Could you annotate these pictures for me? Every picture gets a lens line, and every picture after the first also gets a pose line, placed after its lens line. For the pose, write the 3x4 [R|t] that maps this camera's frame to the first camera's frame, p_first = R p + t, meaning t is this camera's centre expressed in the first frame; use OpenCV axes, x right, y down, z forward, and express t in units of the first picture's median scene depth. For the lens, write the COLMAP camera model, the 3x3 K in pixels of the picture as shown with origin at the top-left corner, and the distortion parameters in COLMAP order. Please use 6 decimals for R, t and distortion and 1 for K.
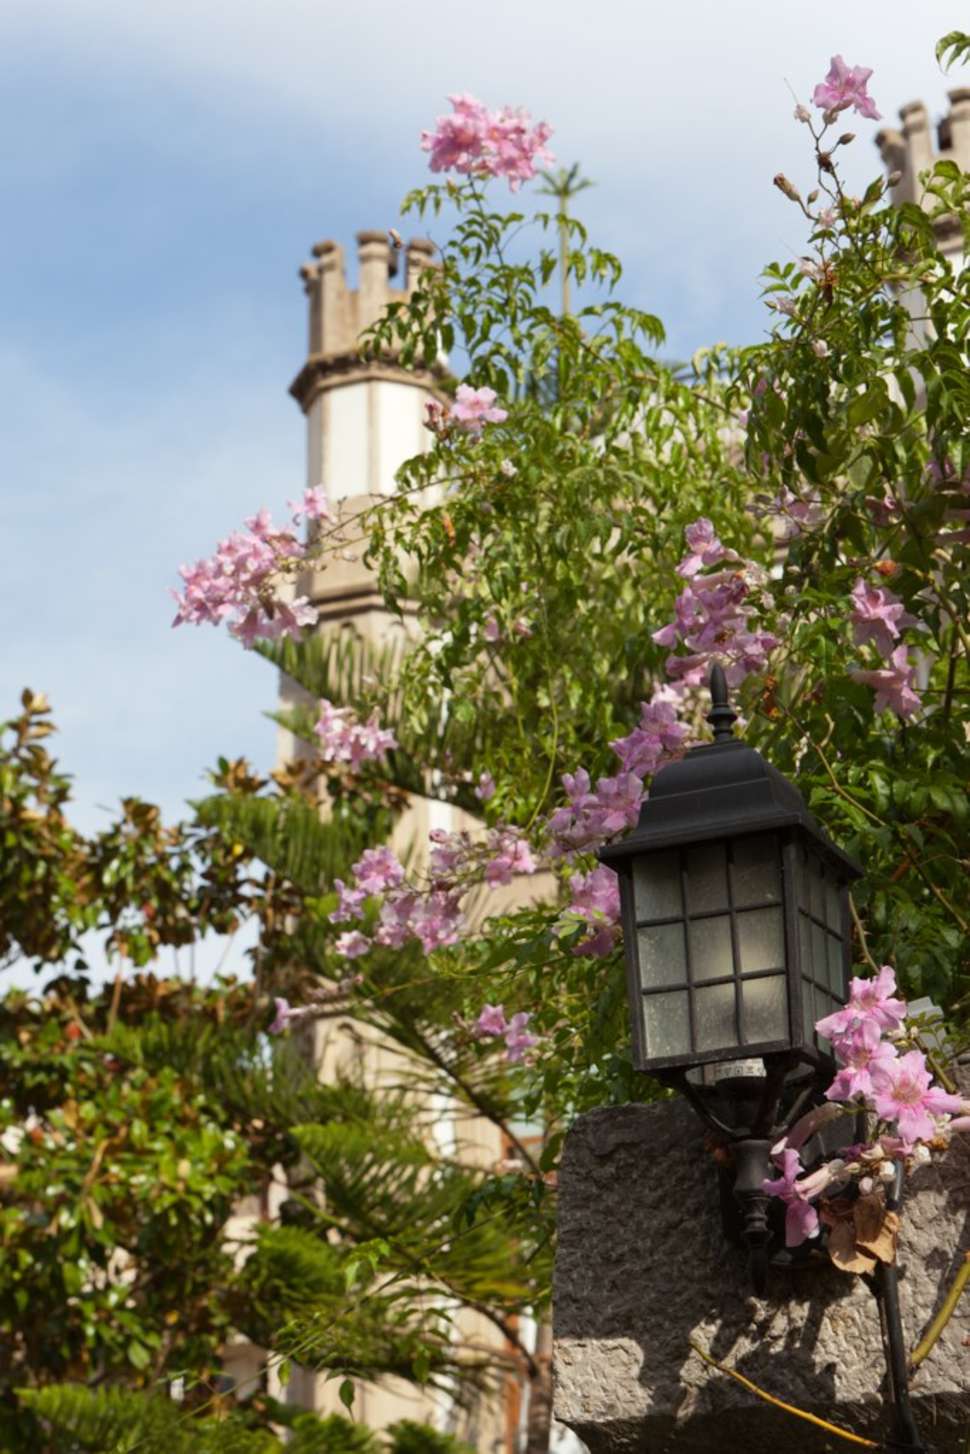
lens RADIAL K [[2852.1, 0, 485.0], [0, 2852.1, 727.0], [0, 0, 1]] dist [-0.050693, -0.030192]
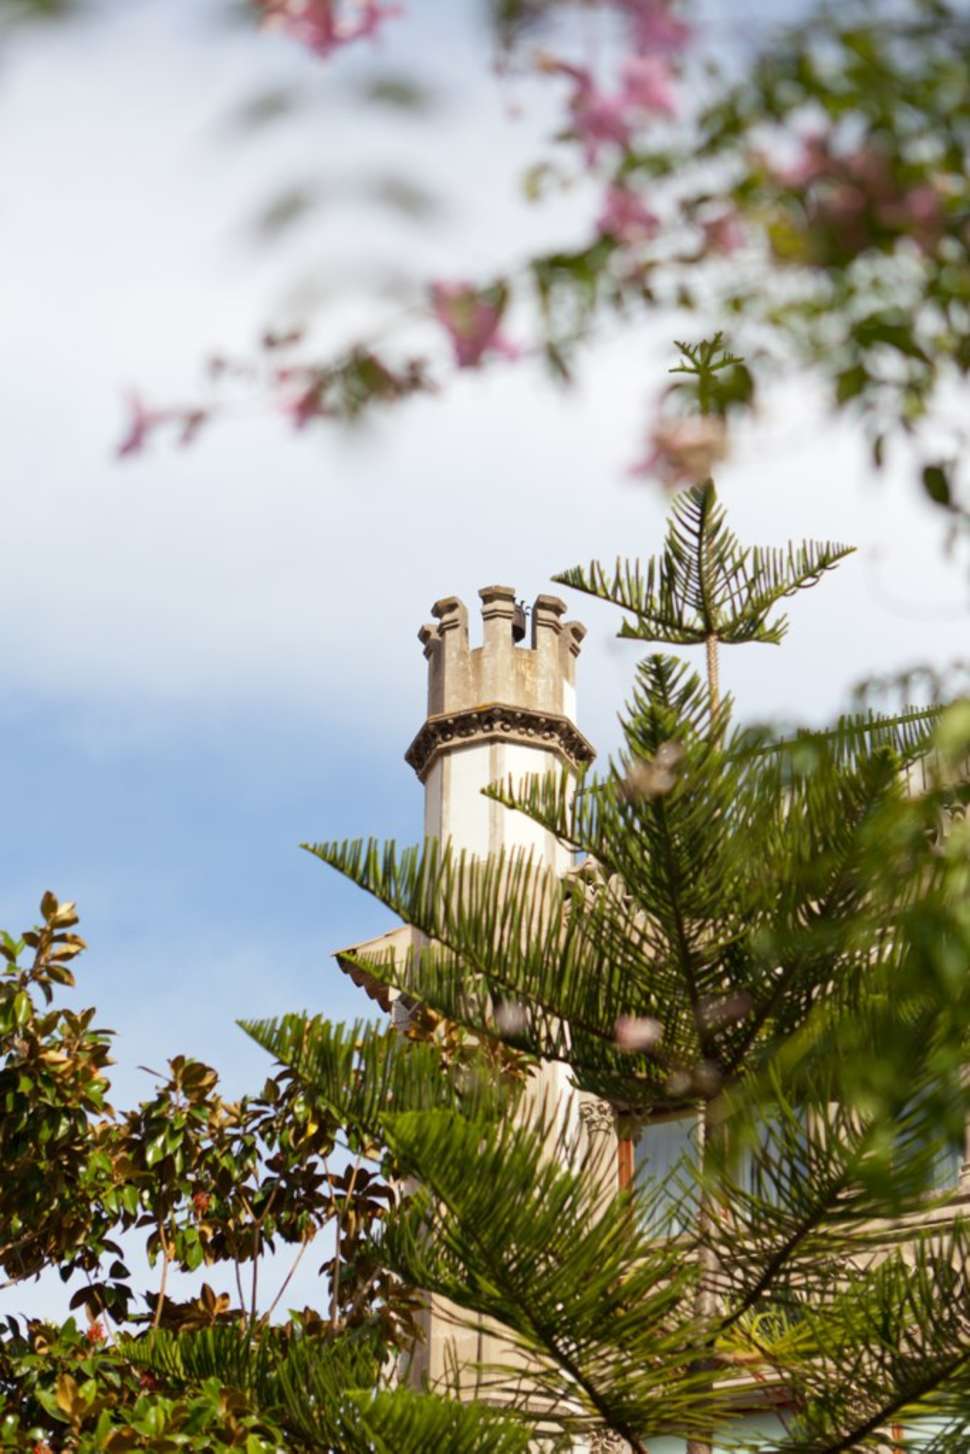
lens RADIAL K [[2852.1, 0, 485.0], [0, 2852.1, 727.0], [0, 0, 1]] dist [-0.050693, -0.030192]
pose [[0.998811, -0.002635, -0.048671, 0.003334], [-0.006172, 0.983664, -0.179910, 0.075707], [0.048350, 0.179996, 0.982478, 0.173557]]
